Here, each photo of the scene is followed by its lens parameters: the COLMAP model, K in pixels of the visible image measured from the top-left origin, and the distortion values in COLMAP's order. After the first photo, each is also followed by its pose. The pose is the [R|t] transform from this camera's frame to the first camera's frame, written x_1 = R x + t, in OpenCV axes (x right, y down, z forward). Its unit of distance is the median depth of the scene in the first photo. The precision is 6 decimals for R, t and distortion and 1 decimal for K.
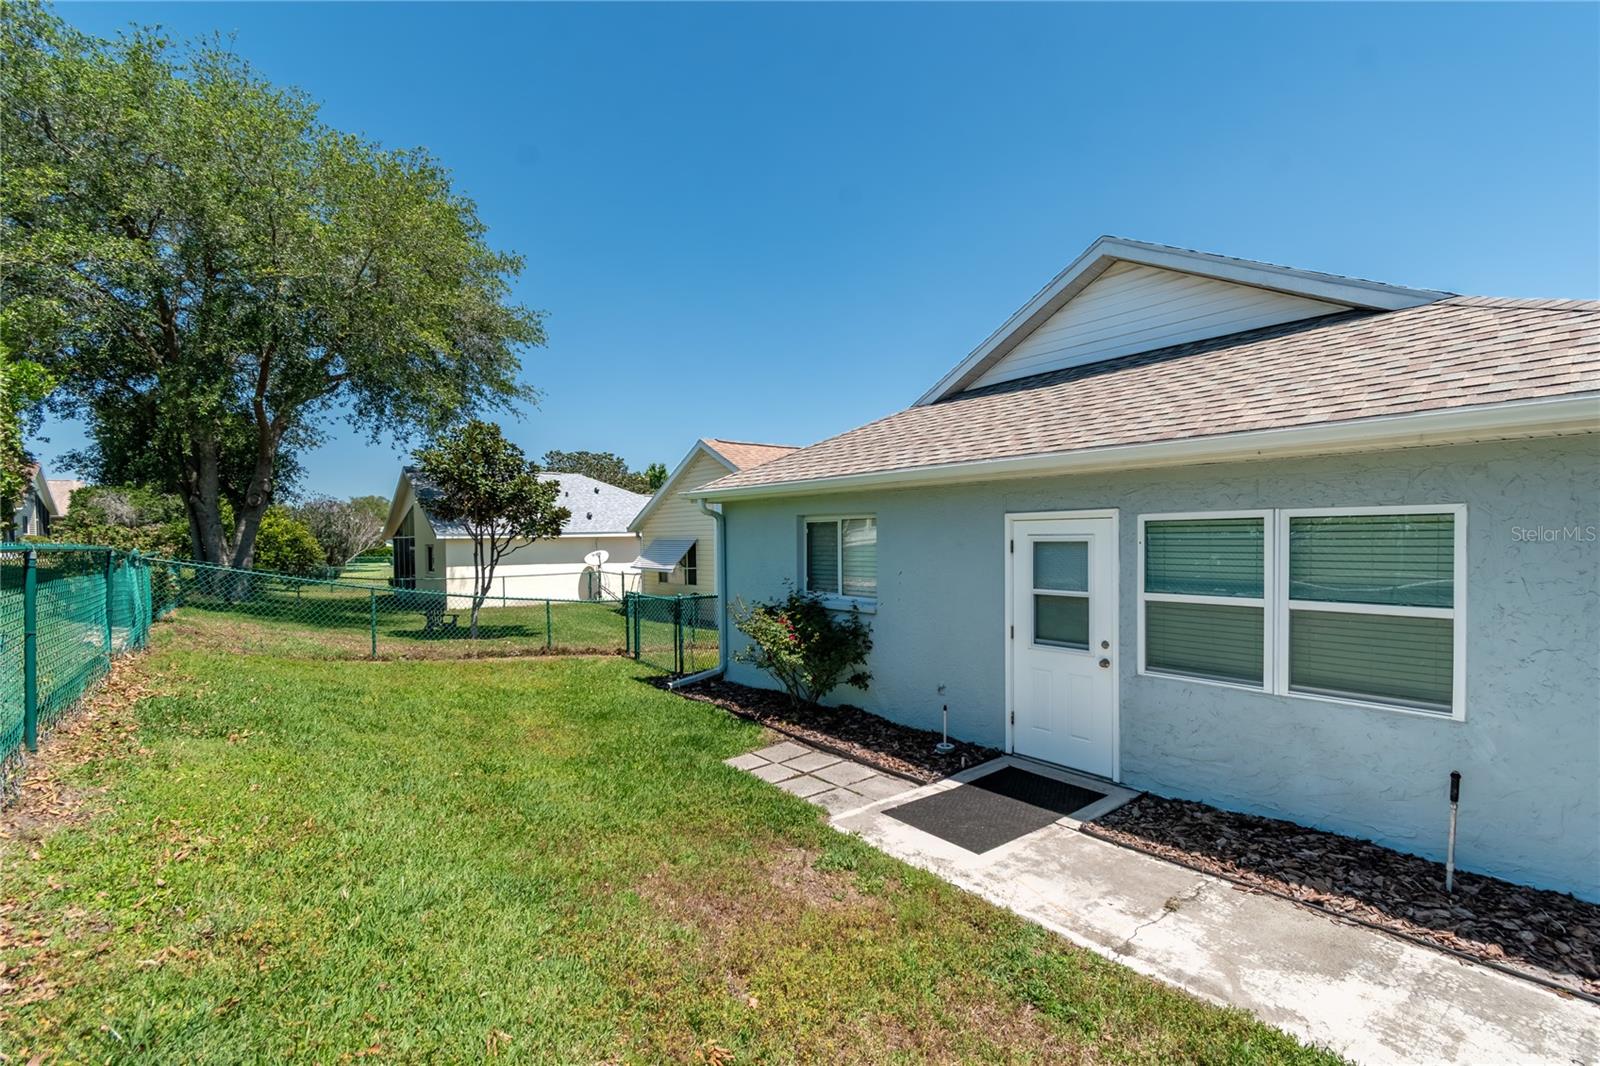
lens RADIAL K [[713.6, 0, 797.4], [0, 713.6, 539.1], [0, 0, 1]] dist [0.007757, -0.000513]
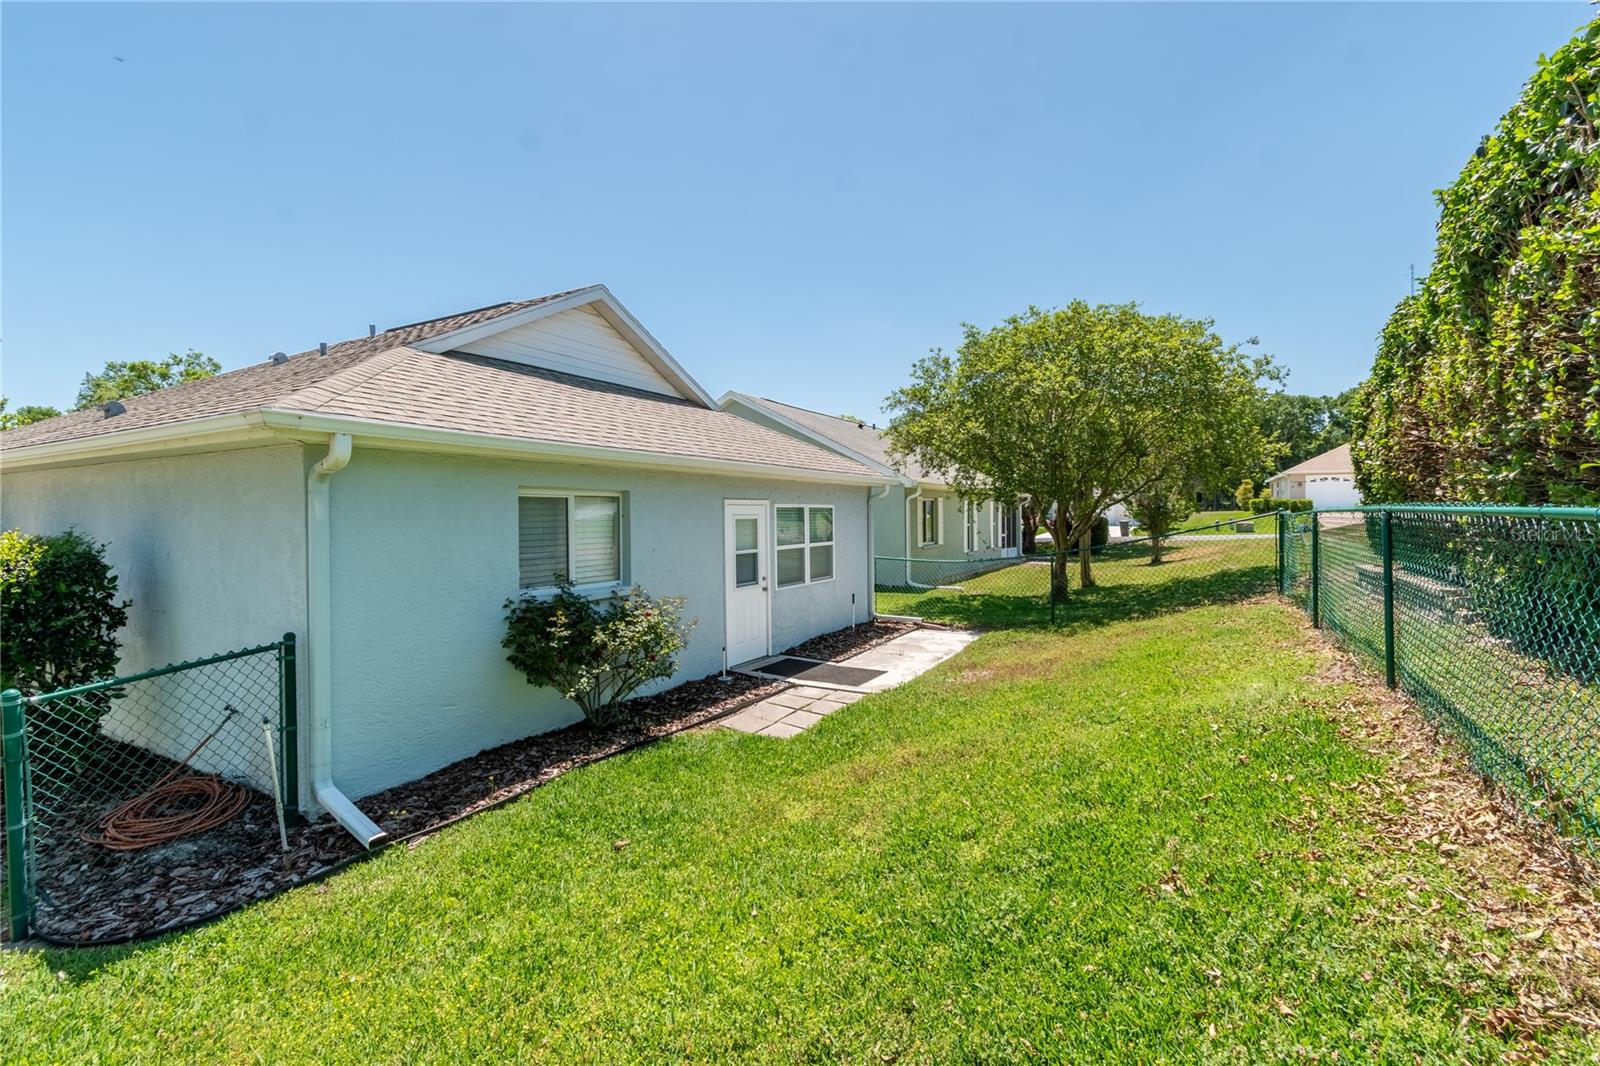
lens RADIAL K [[713.6, 0, 797.3], [0, 713.6, 524.4], [0, 0, 1]] dist [0.007757, -0.000513]
pose [[-0.375242, 0.007281, 0.926898, -1.141837], [0.021492, 0.999769, 0.000848, 0.016903], [-0.926678, 0.020239, -0.375312, 1.500377]]
